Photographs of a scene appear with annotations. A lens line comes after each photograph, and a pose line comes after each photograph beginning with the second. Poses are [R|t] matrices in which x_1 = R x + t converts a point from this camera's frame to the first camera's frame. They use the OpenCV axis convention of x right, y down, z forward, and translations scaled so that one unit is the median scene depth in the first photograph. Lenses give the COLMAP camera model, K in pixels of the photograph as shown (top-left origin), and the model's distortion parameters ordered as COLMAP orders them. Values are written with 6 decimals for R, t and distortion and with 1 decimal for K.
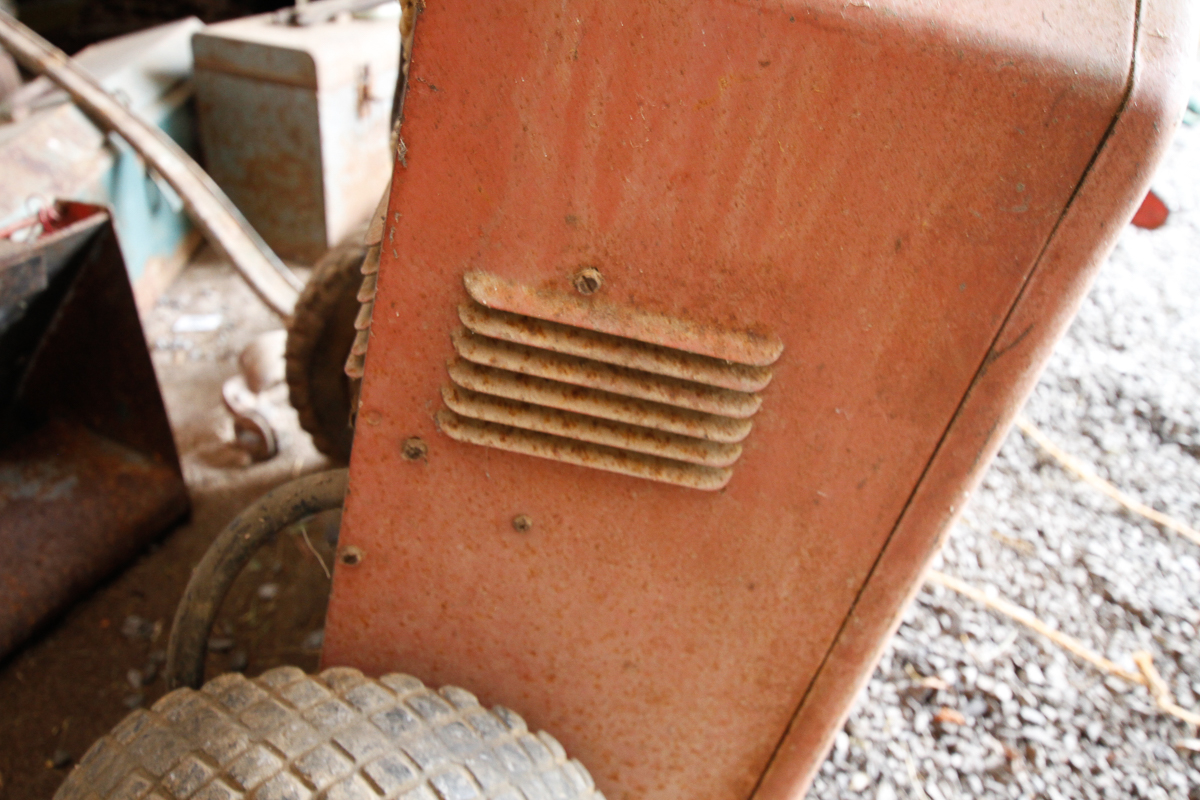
lens RADIAL K [[1076.0, 0, 581.1], [0, 1076.0, 356.5], [0, 0, 1]] dist [-0.002749, 0.034522]
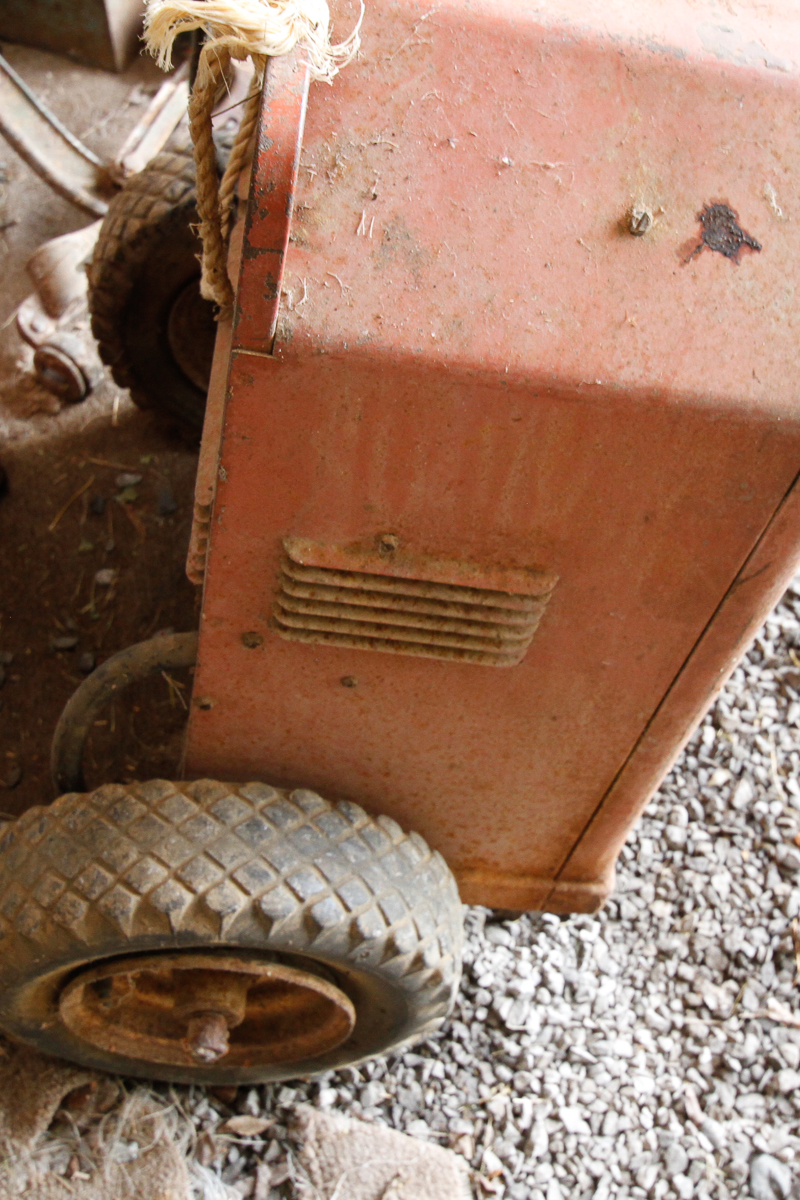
lens RADIAL K [[1559.9, 0, 401.7], [0, 1559.9, 599.7], [0, 0, 1]] dist [-0.002607, 0.000000]
pose [[0.997609, -0.021064, -0.065815, 0.117520], [0.044201, 0.926609, 0.373419, -0.570997], [0.053119, -0.375436, 0.925325, -0.532278]]
